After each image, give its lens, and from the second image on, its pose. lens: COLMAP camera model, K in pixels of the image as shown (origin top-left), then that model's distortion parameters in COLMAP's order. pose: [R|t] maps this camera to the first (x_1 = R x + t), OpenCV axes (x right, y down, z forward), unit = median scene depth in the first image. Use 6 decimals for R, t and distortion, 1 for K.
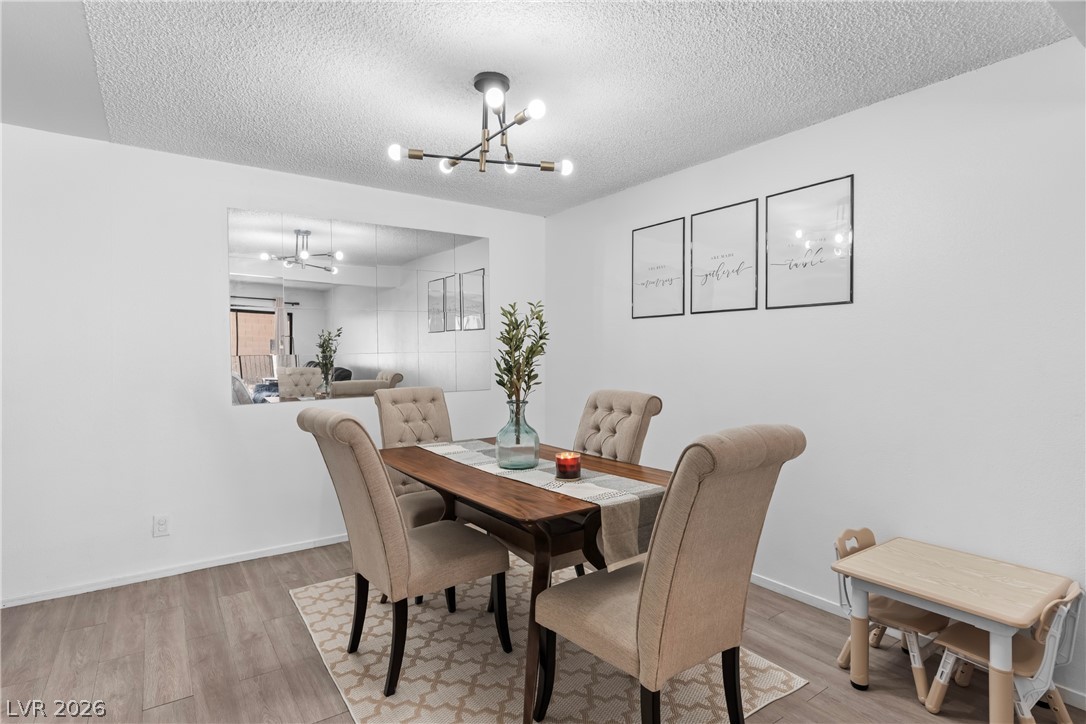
lens RADIAL K [[564.5, 0, 543.0], [0, 564.5, 362.0], [0, 0, 1]] dist [-0.000020, 0.000008]
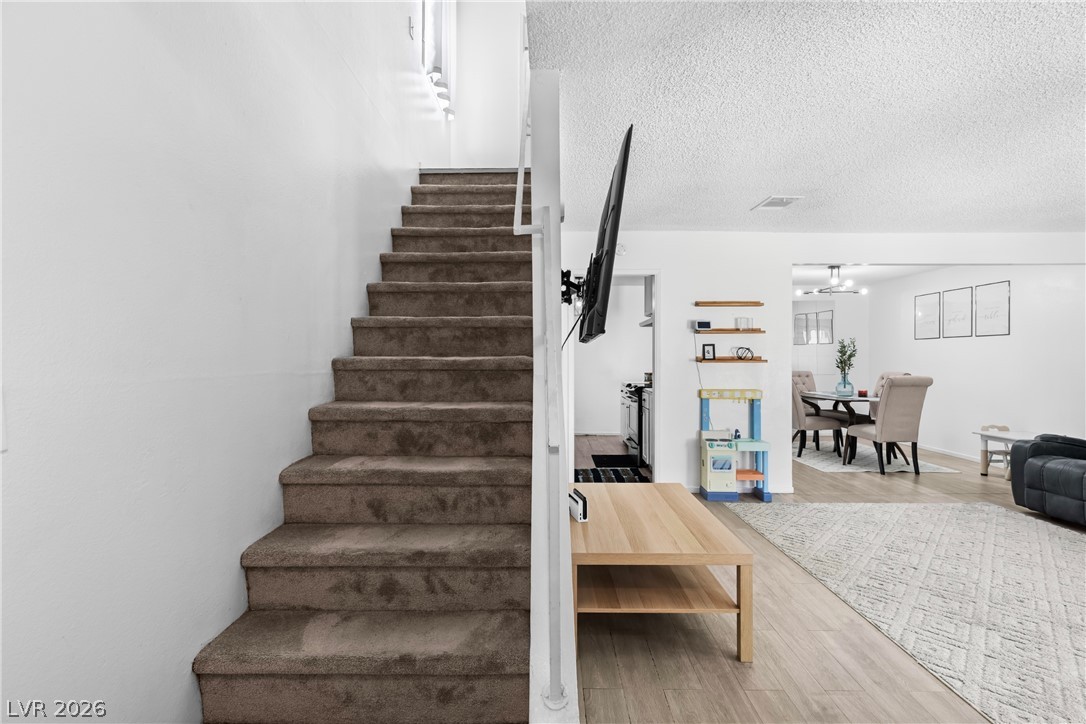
lens RADIAL K [[514.0, 0, 544.7], [0, 514.0, 359.1], [0, 0, 1]] dist [0.002346, 0.000760]
pose [[0.815436, 0.000835, -0.578846, 0.222784], [-0.007494, 0.999930, -0.009114, 0.032833], [0.578799, 0.011770, 0.815386, -1.986000]]
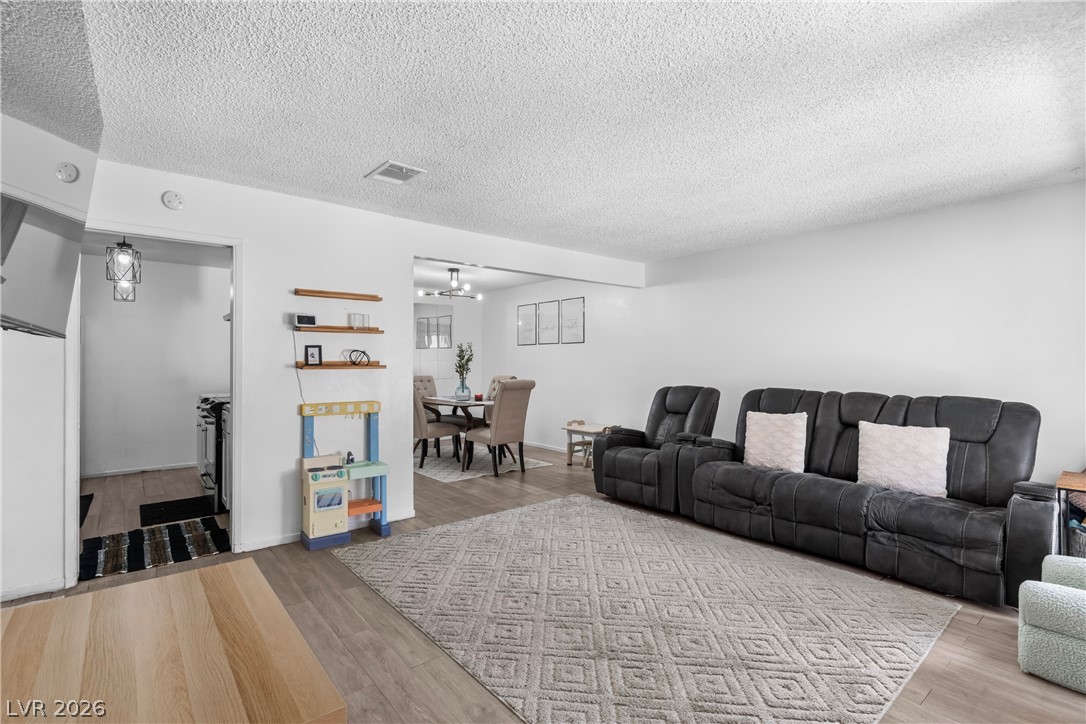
lens RADIAL K [[514.0, 0, 544.7], [0, 514.0, 359.1], [0, 0, 1]] dist [0.002346, 0.000760]
pose [[0.996990, -0.000015, 0.077527, 0.164727], [0.001404, 0.999839, -0.017861, 0.022506], [-0.077514, 0.017916, 0.996830, -1.612559]]
